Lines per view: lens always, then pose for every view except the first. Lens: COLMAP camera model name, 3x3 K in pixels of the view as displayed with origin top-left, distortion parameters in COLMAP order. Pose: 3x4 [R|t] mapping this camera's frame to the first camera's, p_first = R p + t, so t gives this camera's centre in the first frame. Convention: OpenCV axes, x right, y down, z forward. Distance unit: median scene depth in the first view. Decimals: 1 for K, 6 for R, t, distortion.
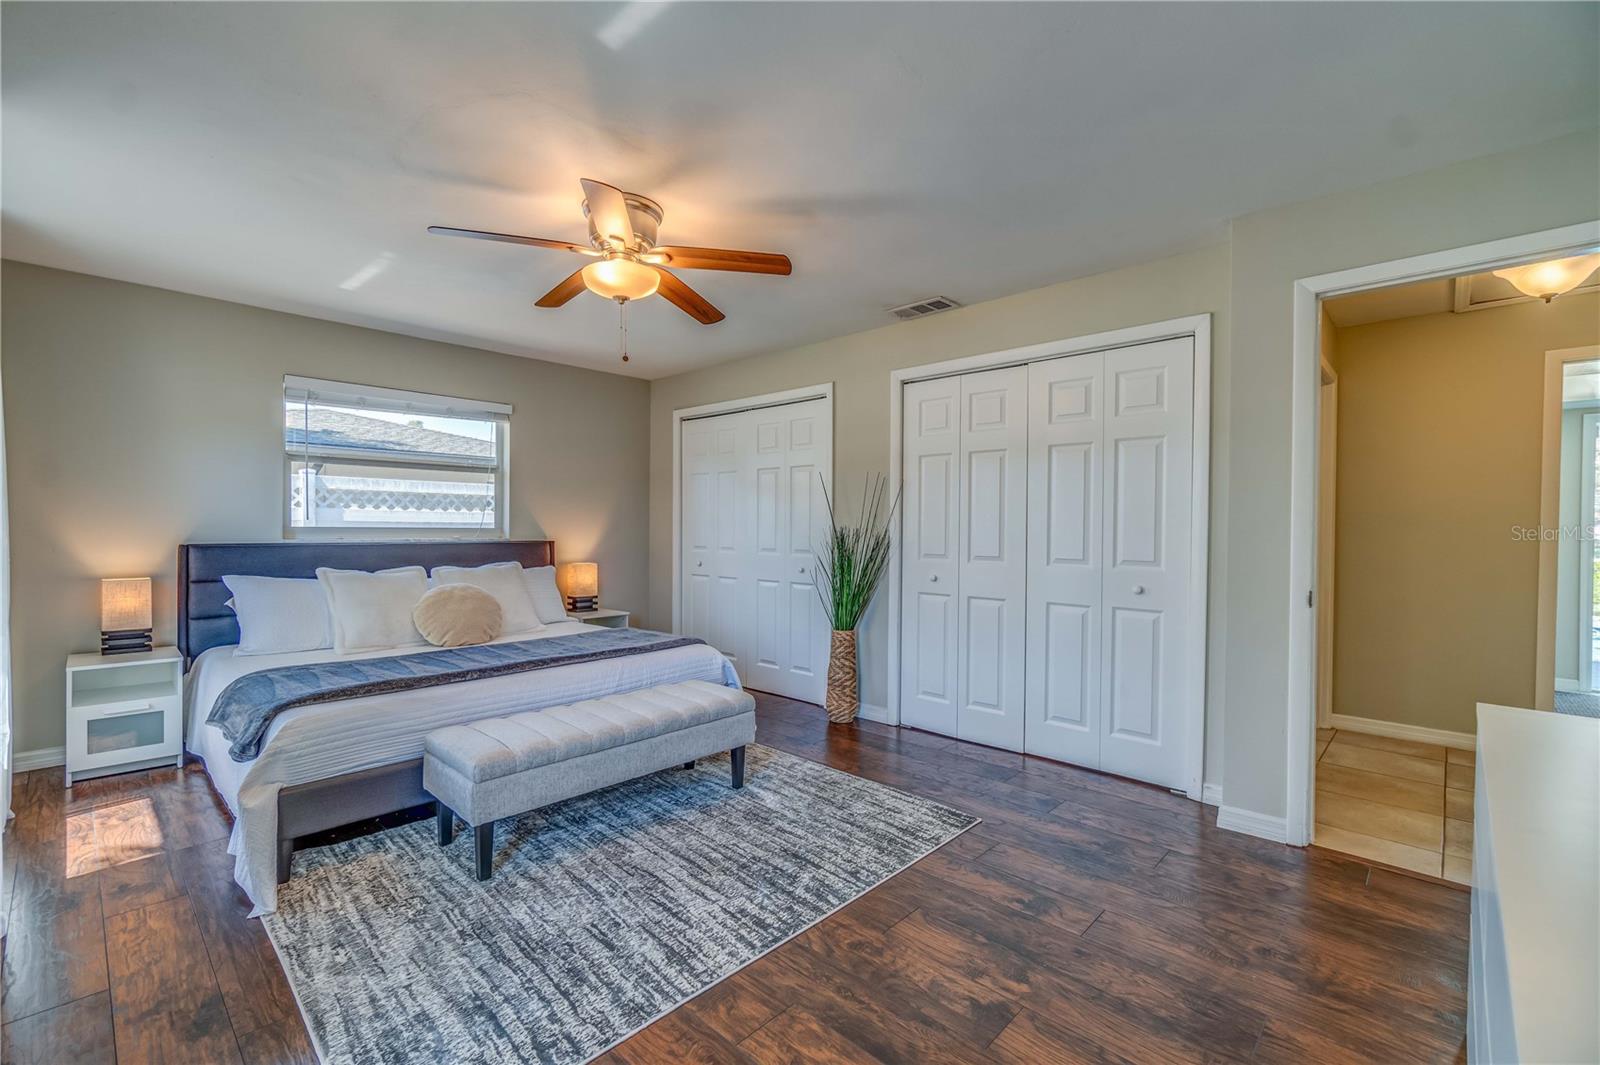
lens RADIAL K [[692.3, 0, 772.2], [0, 692.3, 539.5], [0, 0, 1]] dist [0.002404, -0.000136]
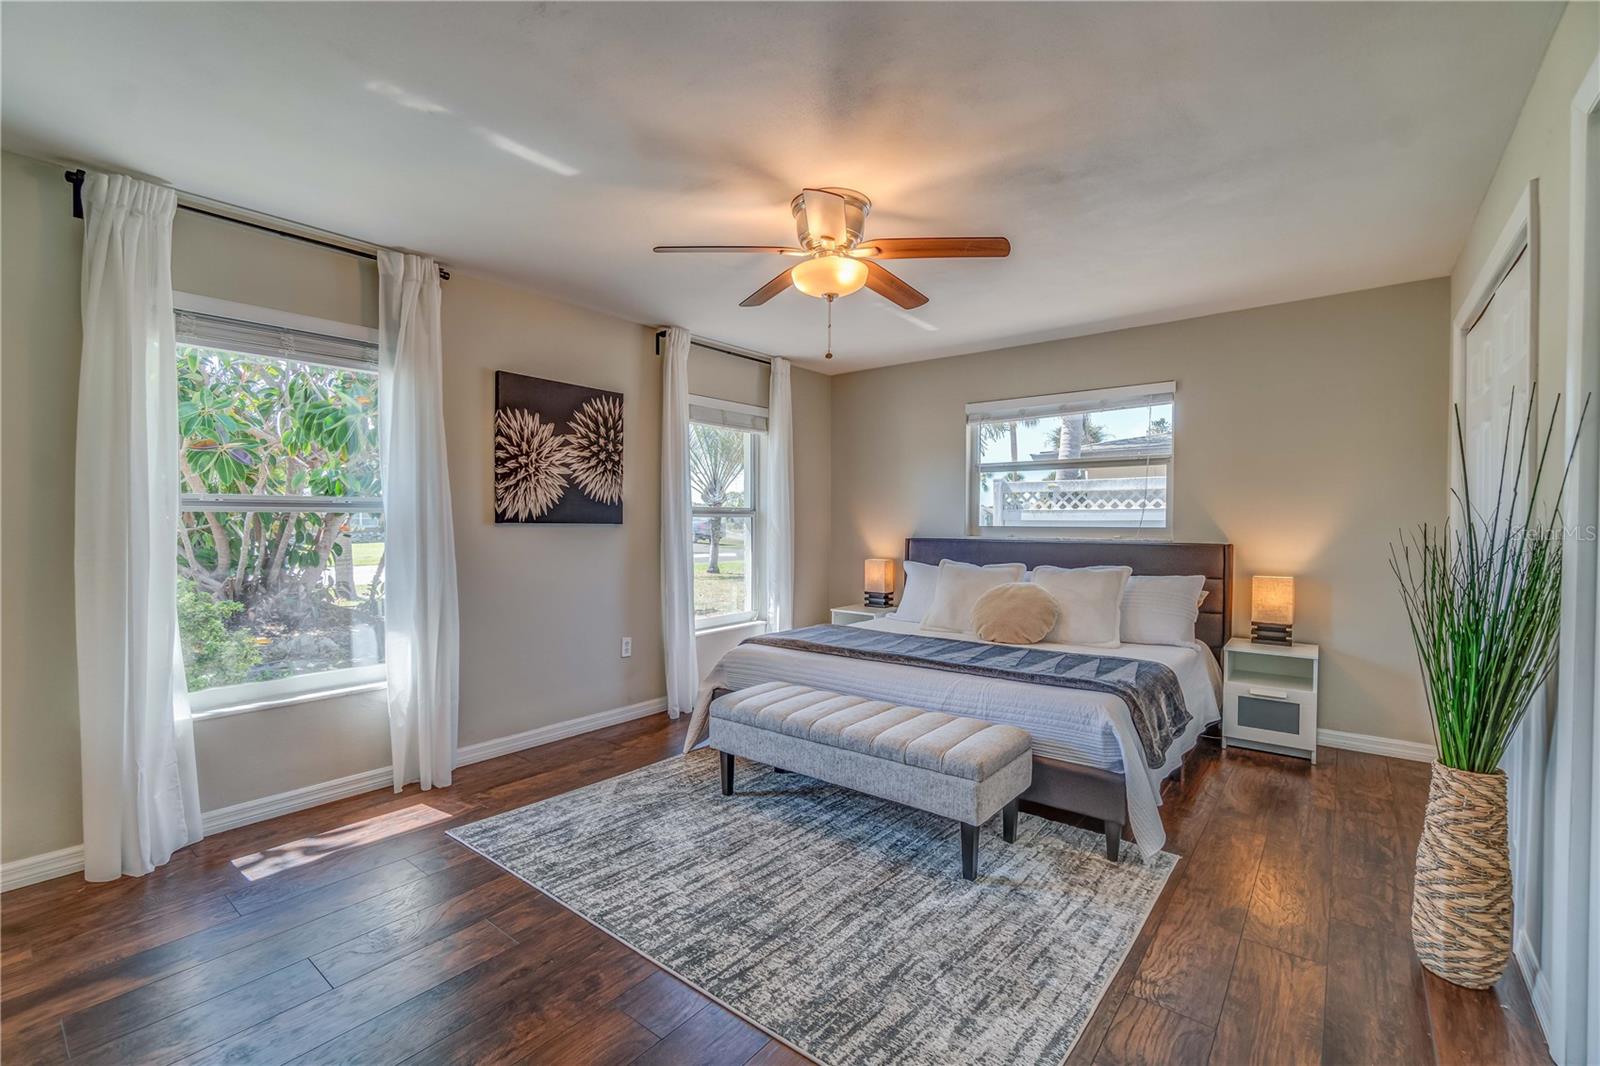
lens RADIAL K [[704.6, 0, 795.6], [0, 704.6, 525.7], [0, 0, 1]] dist [0.006799, 0.000002]
pose [[0.089632, -0.004888, -0.995963, 0.750970], [-0.022617, 0.999720, -0.006941, -0.004290], [0.995718, 0.023148, 0.089496, 0.824994]]
